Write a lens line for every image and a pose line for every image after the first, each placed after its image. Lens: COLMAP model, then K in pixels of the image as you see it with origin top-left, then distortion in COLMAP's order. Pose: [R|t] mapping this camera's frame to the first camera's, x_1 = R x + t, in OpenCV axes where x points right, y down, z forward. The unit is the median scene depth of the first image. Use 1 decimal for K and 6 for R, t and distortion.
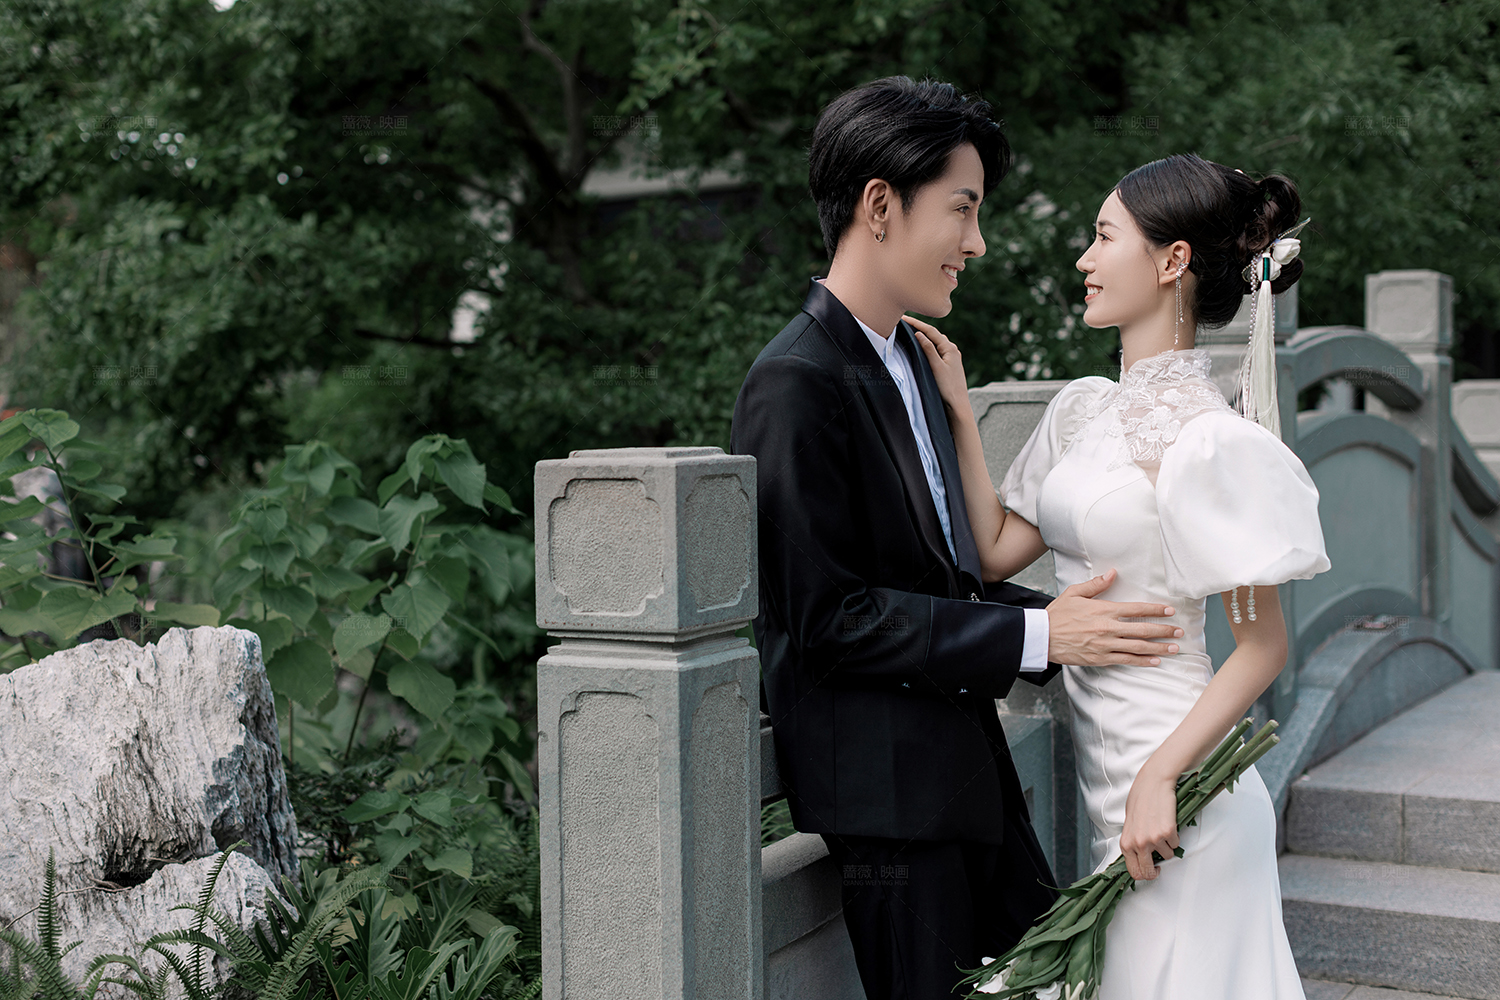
lens RADIAL K [[2159.4, 0, 752.9], [0, 2159.4, 500.3], [0, 0, 1]] dist [0.027227, 0.000000]
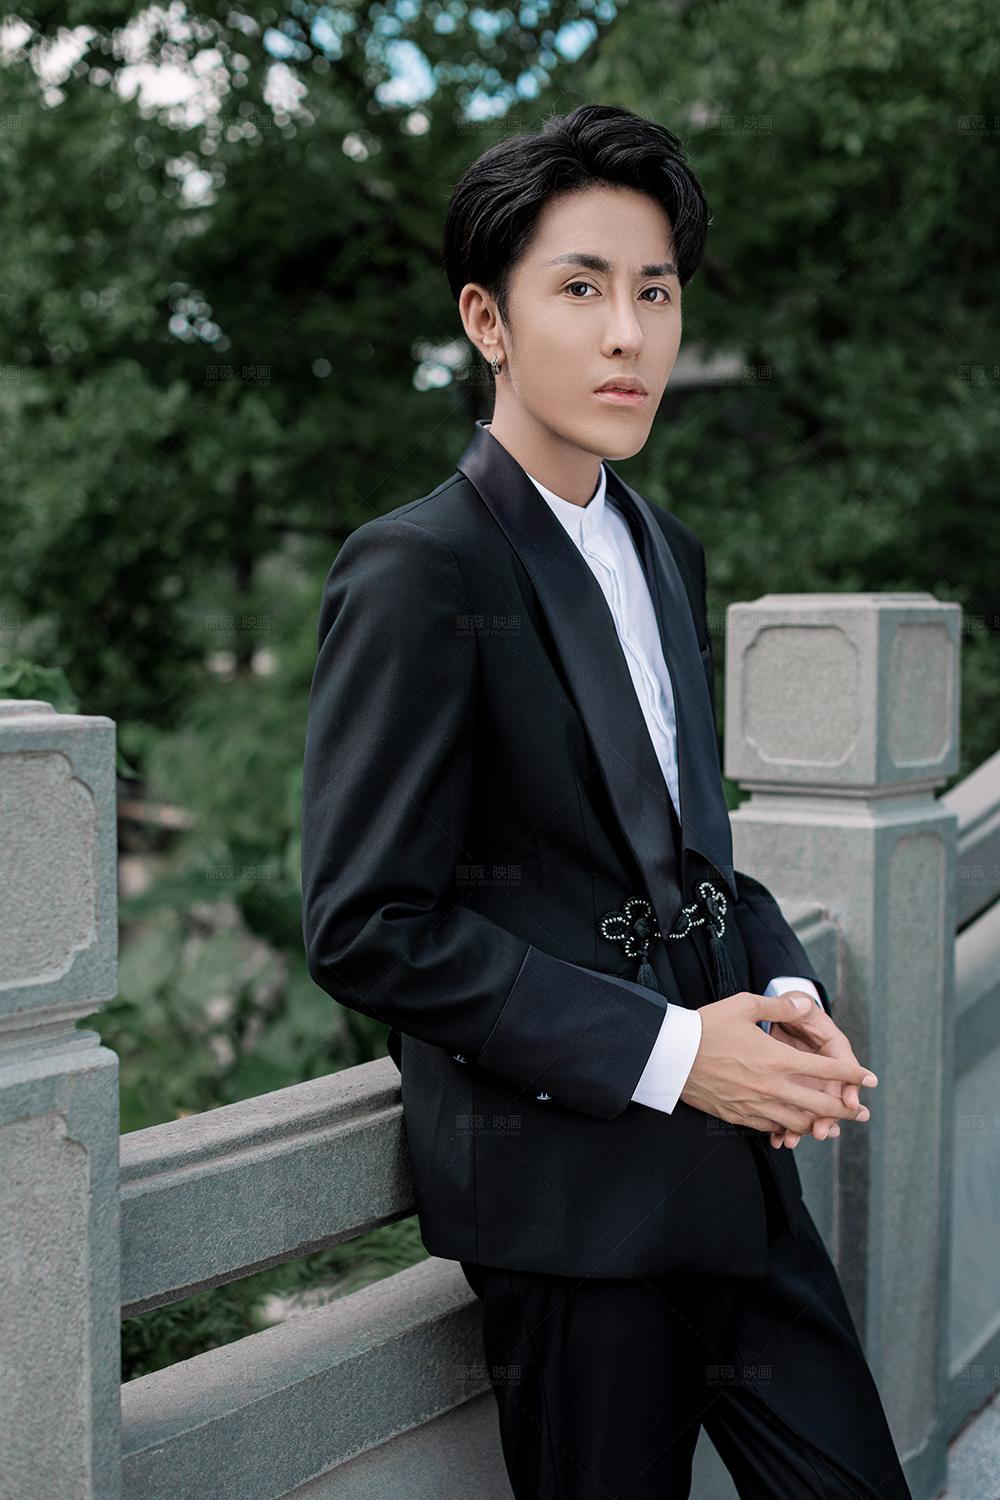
lens RADIAL K [[2159.4, 0, 496.3], [0, 2159.4, 749.5], [0, 0, 1]] dist [0.027227, 0.000000]
pose [[0.985416, 0.032018, -0.167123, 0.144103], [-0.028152, 0.999280, 0.025453, -0.021796], [0.167817, -0.020377, 0.985608, 0.328715]]
